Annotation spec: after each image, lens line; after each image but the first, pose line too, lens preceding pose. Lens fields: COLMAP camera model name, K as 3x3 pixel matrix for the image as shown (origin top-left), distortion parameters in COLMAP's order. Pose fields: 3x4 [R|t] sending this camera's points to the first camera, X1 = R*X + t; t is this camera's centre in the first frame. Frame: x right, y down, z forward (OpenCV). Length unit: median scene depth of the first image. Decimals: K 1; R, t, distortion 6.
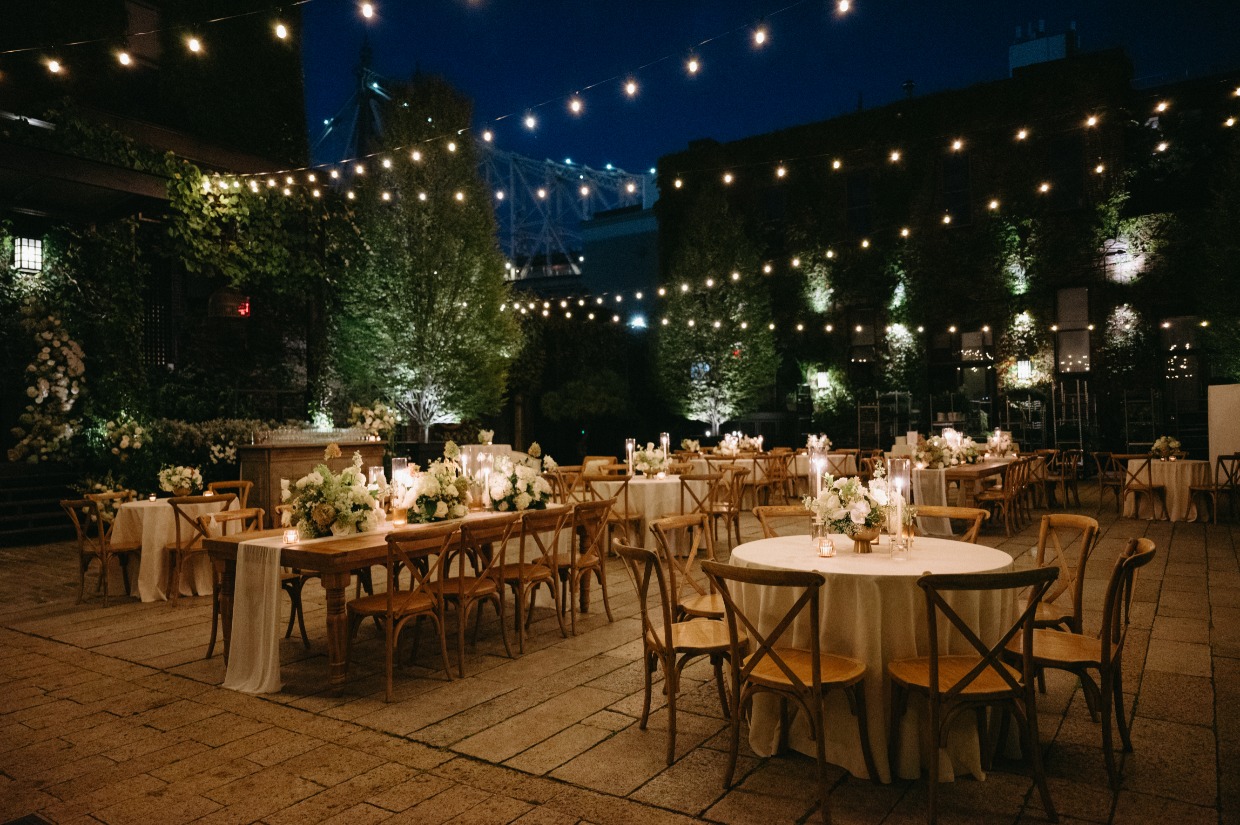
lens RADIAL K [[846.0, 0, 580.8], [0, 846.0, 411.0], [0, 0, 1]] dist [-0.028691, 0.071197]
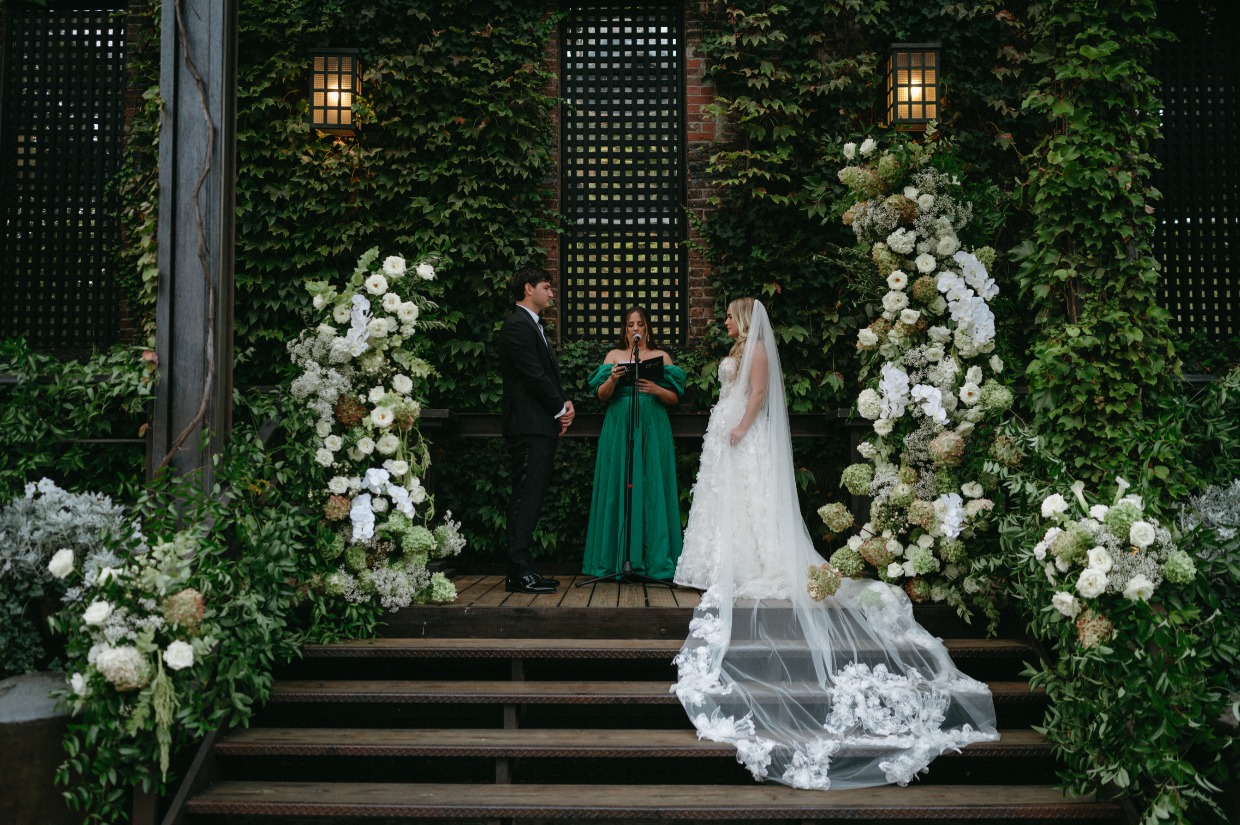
lens RADIAL K [[1195.5, 0, 620.0], [0, 1195.5, 412.5], [0, 0, 1]] dist [0.001622, -0.006233]
pose [[0.587988, -0.030203, -0.808305, -0.300416], [0.008530, 0.999479, -0.031141, -0.004125], [0.808824, 0.011416, 0.587939, 0.614769]]
